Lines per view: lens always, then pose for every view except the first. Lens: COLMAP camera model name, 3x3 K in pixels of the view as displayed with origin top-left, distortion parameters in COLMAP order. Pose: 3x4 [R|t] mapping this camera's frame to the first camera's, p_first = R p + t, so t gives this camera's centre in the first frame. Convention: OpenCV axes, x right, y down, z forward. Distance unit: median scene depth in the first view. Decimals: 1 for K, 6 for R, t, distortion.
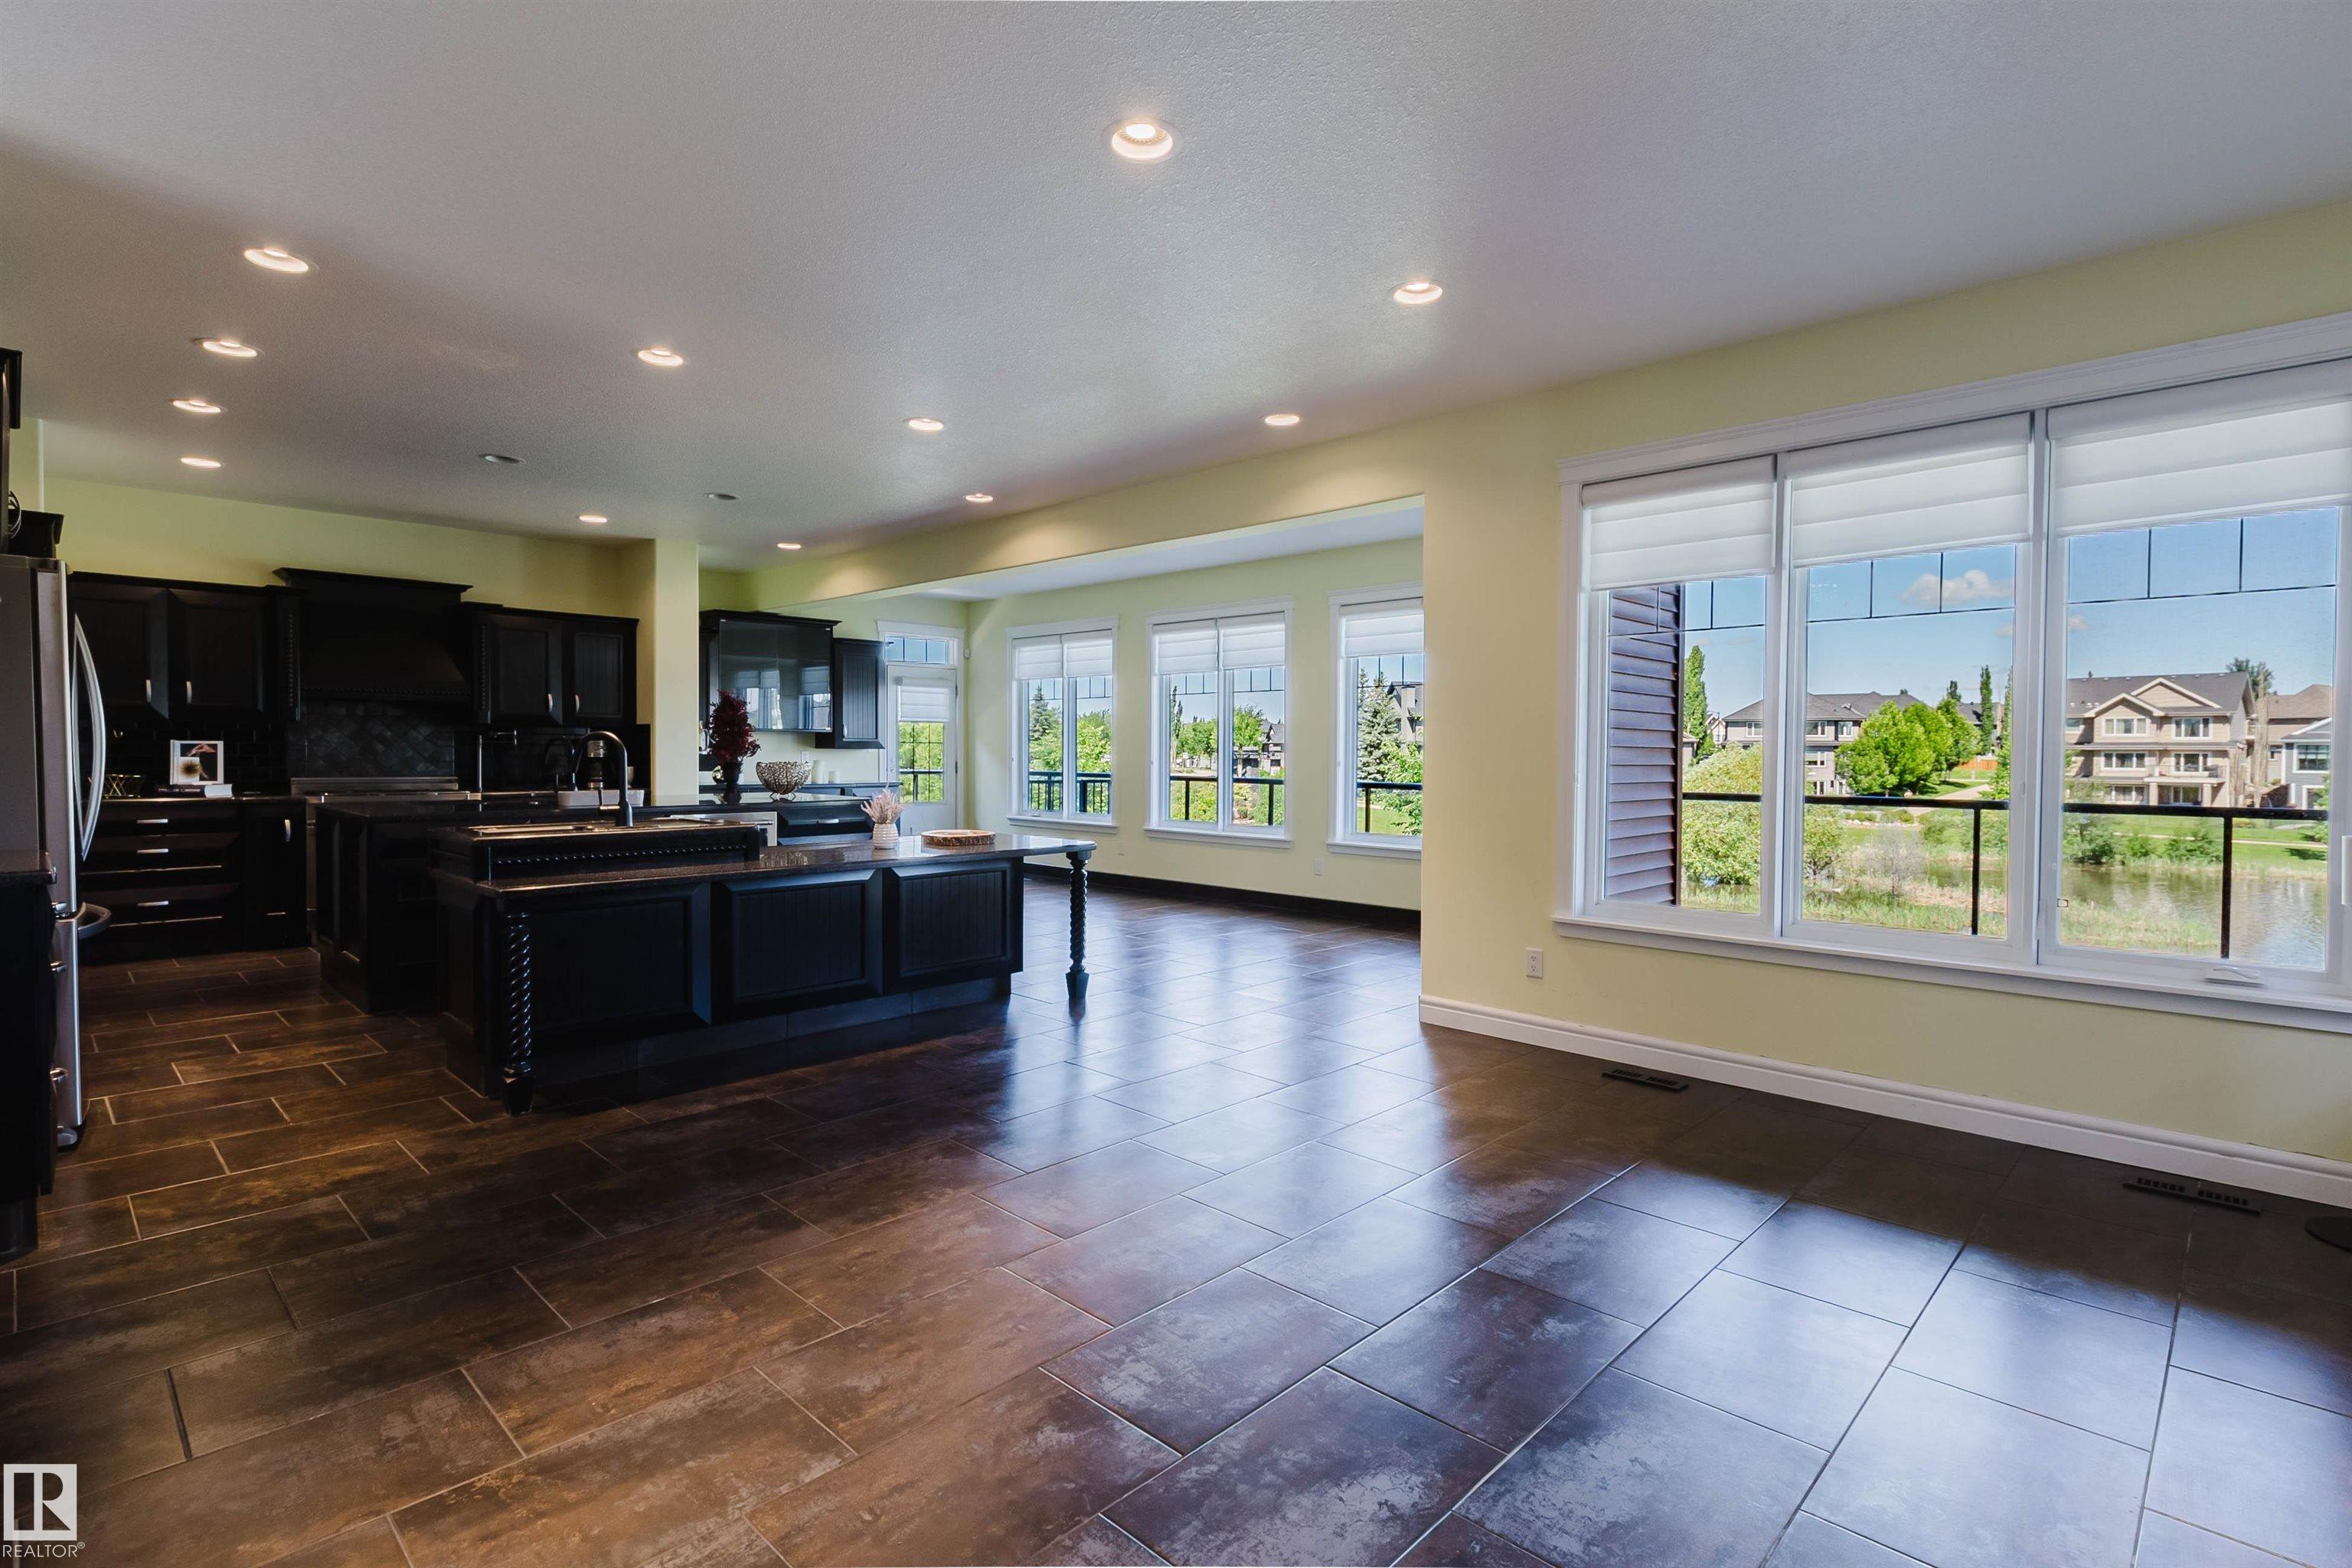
lens RADIAL K [[1109.8, 0, 1123.8], [0, 1109.8, 800.6], [0, 0, 1]] dist [0.011534, -0.000634]
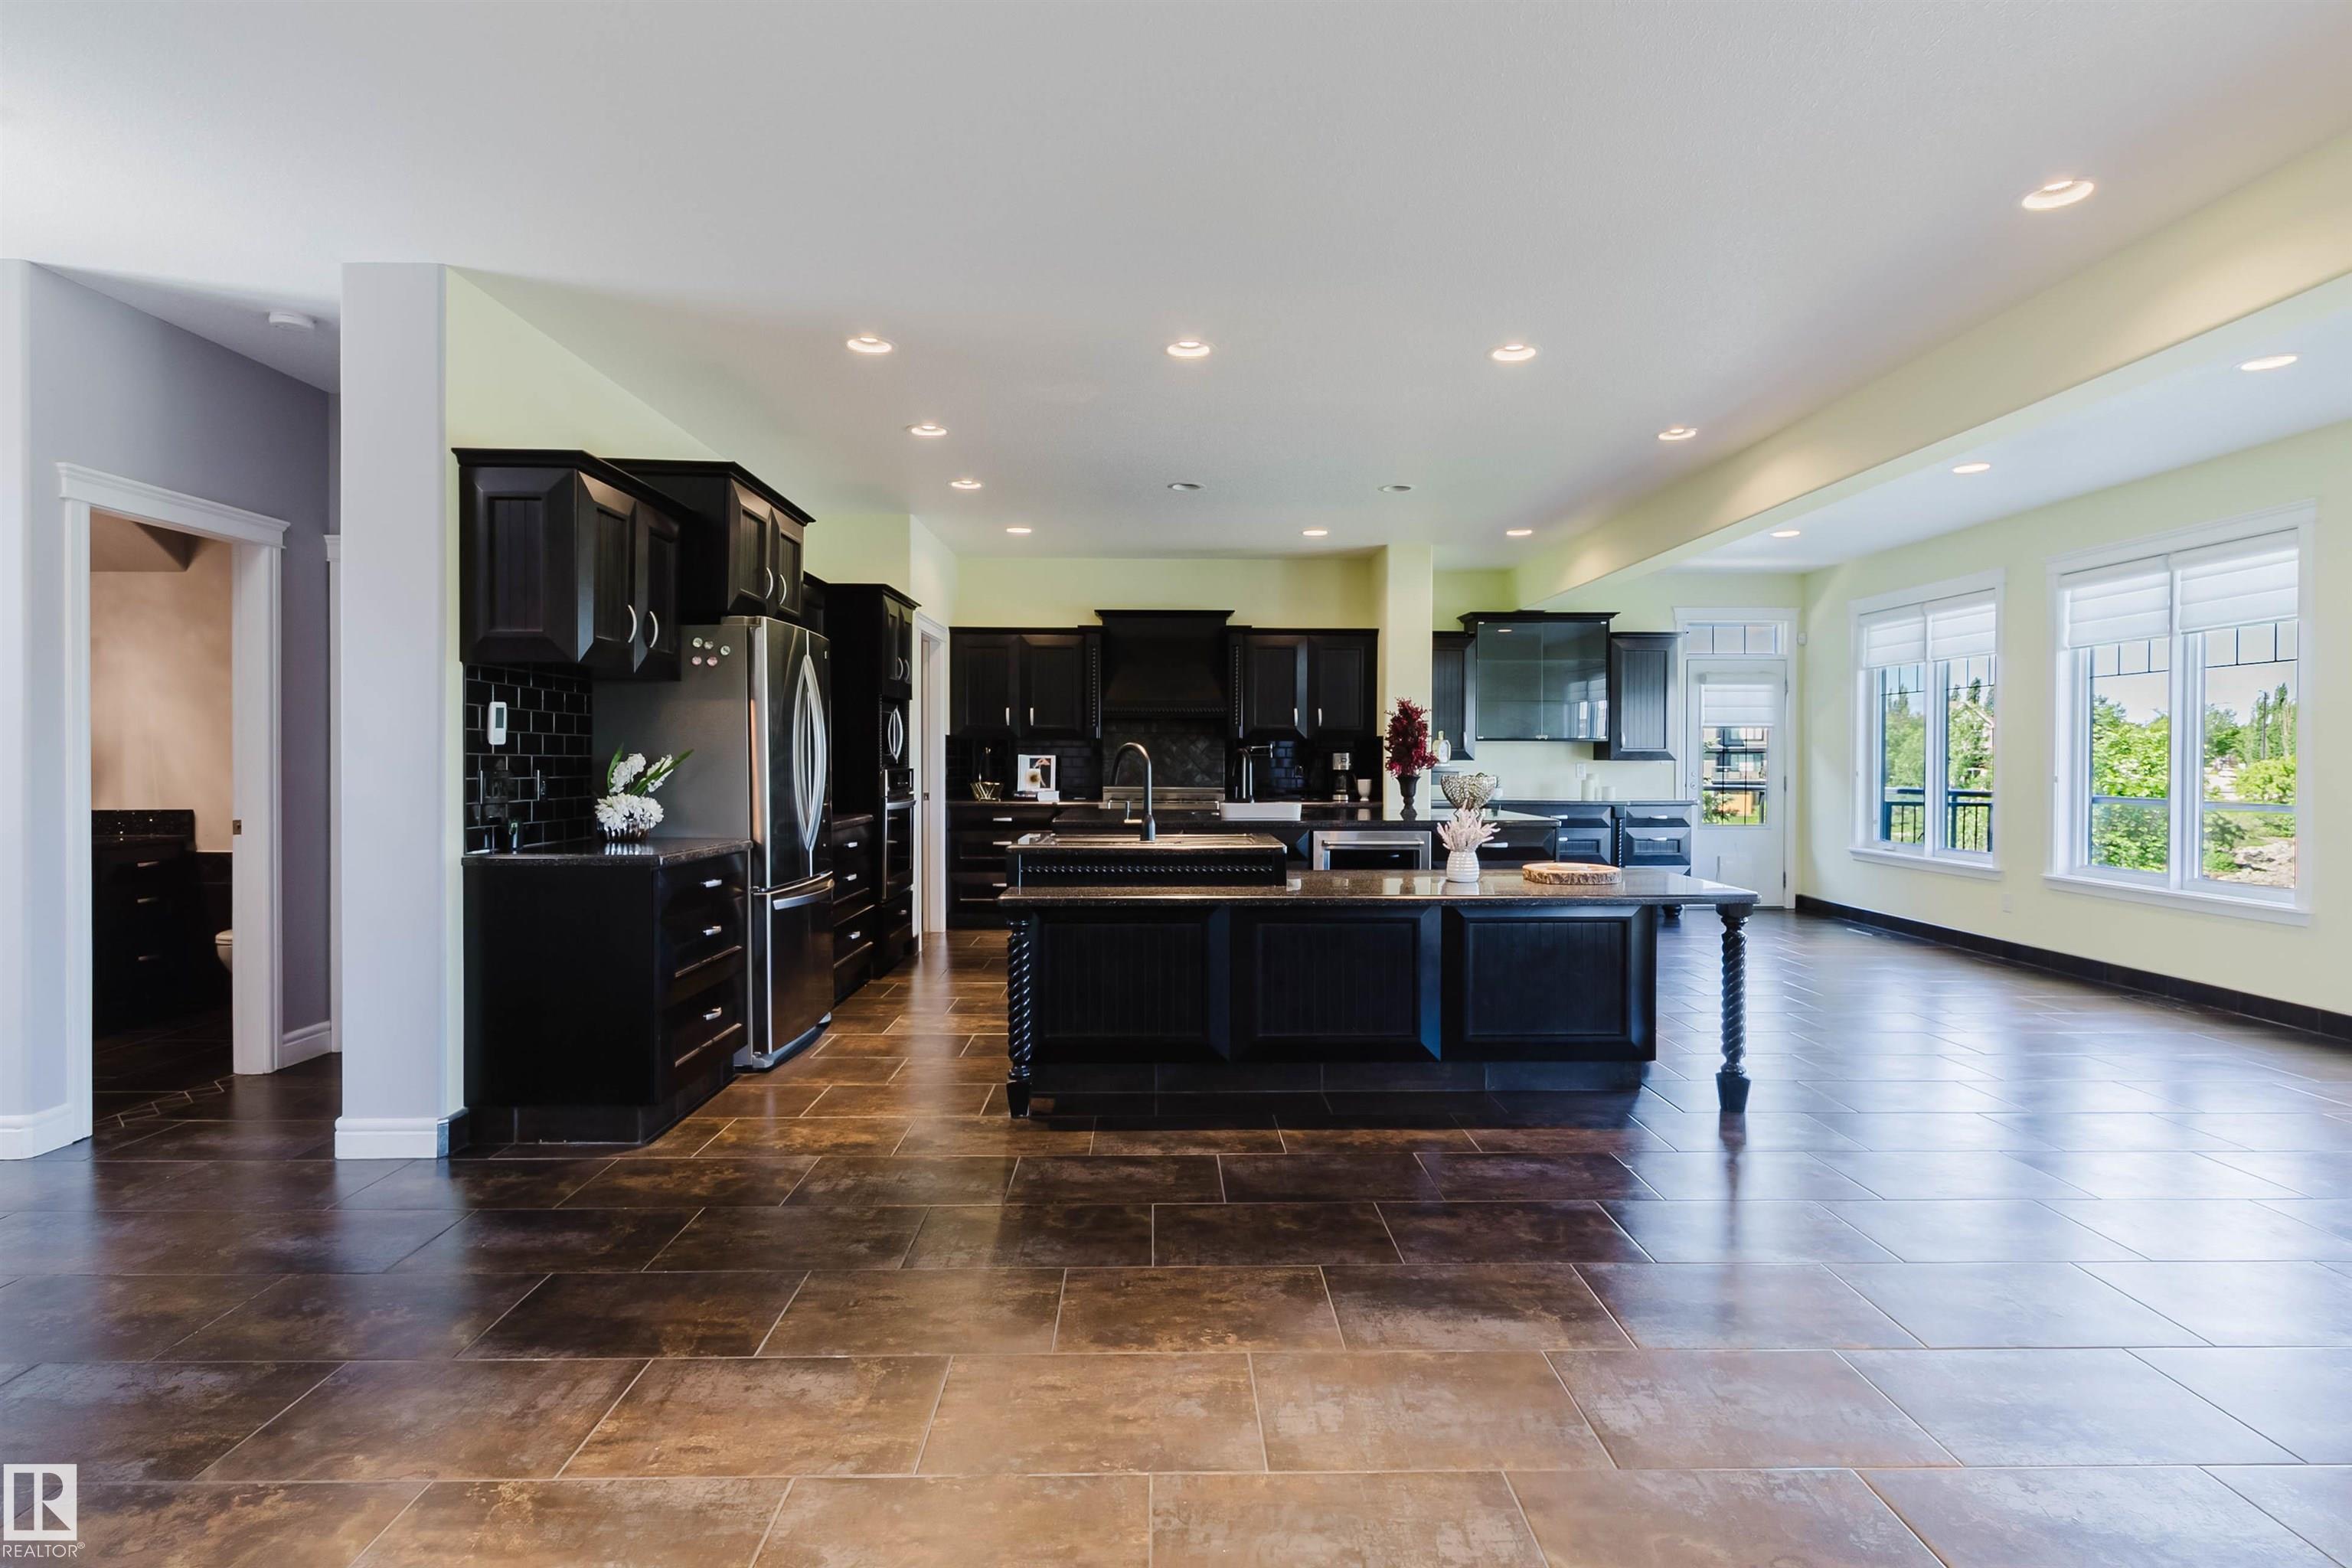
lens RADIAL K [[1158.9, 0, 1171.1], [0, 1158.9, 771.7], [0, 0, 1]] dist [0.000440, -0.000283]
pose [[0.732208, 0.002789, -0.681076, 0.123906], [-0.029733, 0.999169, -0.027874, -0.003669], [0.680432, 0.040660, 0.731682, 0.136015]]
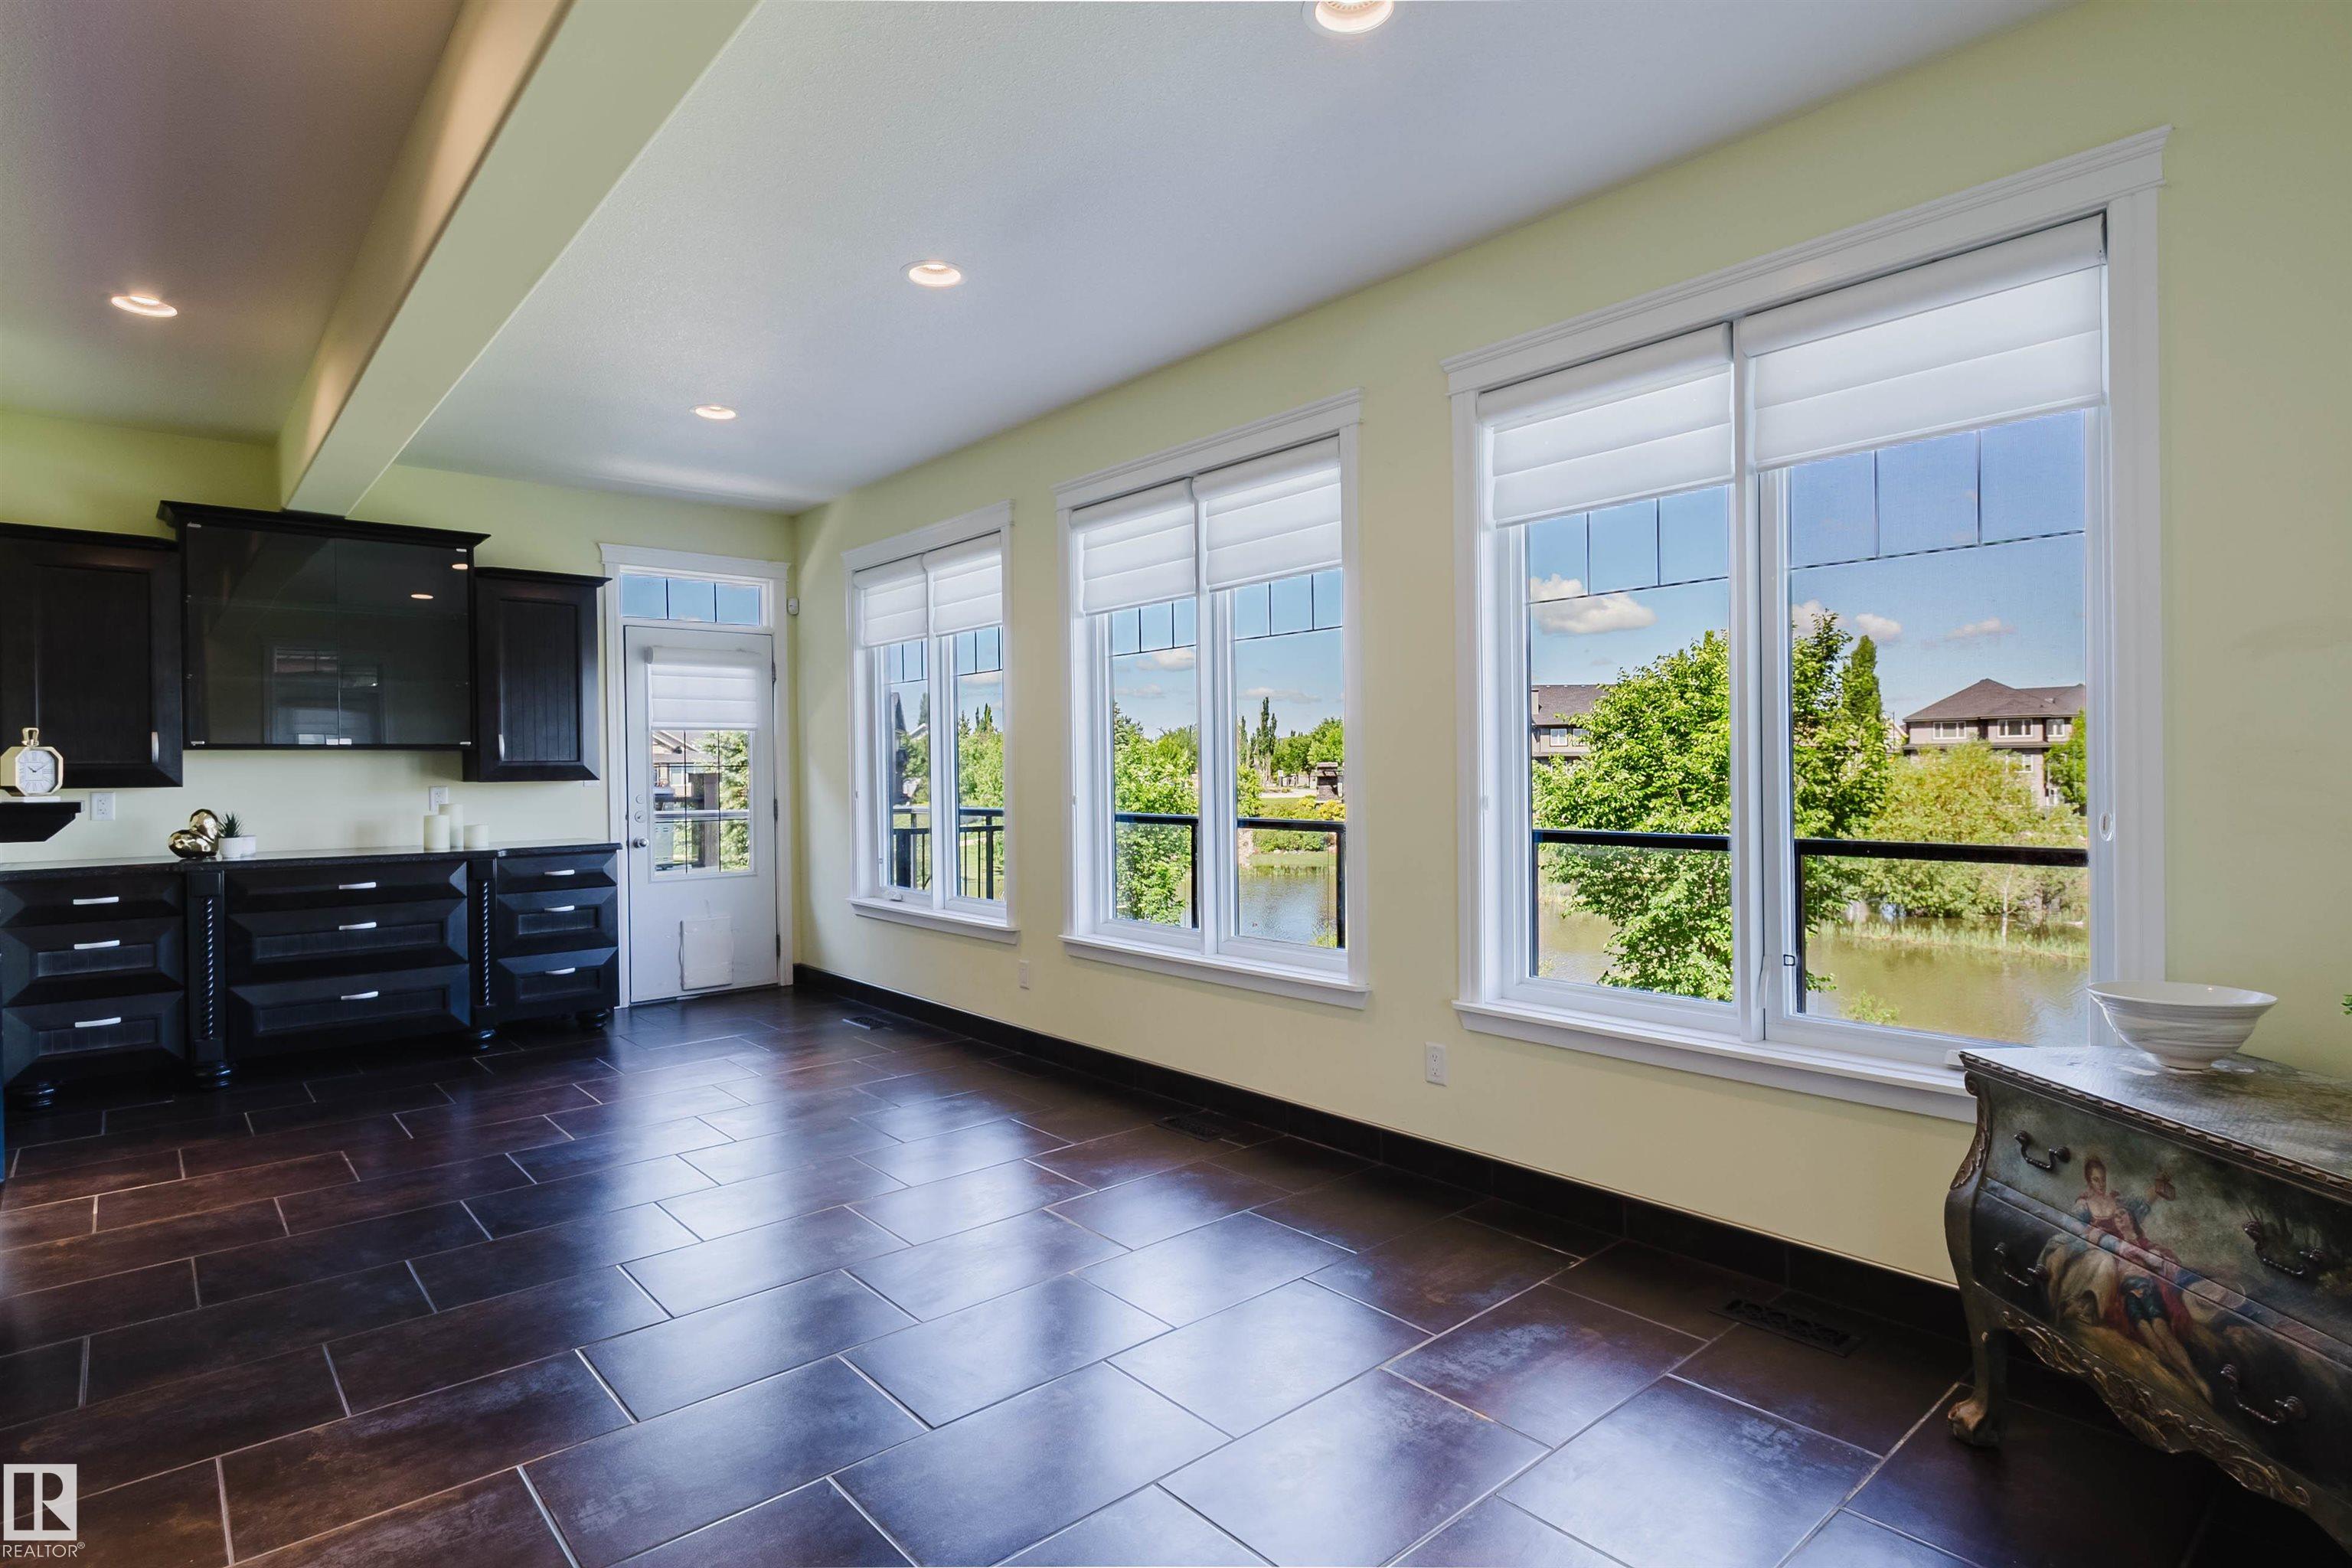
lens RADIAL K [[1214.2, 0, 1177.9], [0, 1214.2, 782.8], [0, 0, 1]] dist [0.012649, -0.006920]
pose [[0.999342, -0.019034, -0.030860, 0.095141], [0.017972, 0.999249, -0.034332, -0.026377], [0.031490, 0.033755, 0.998934, 0.544151]]
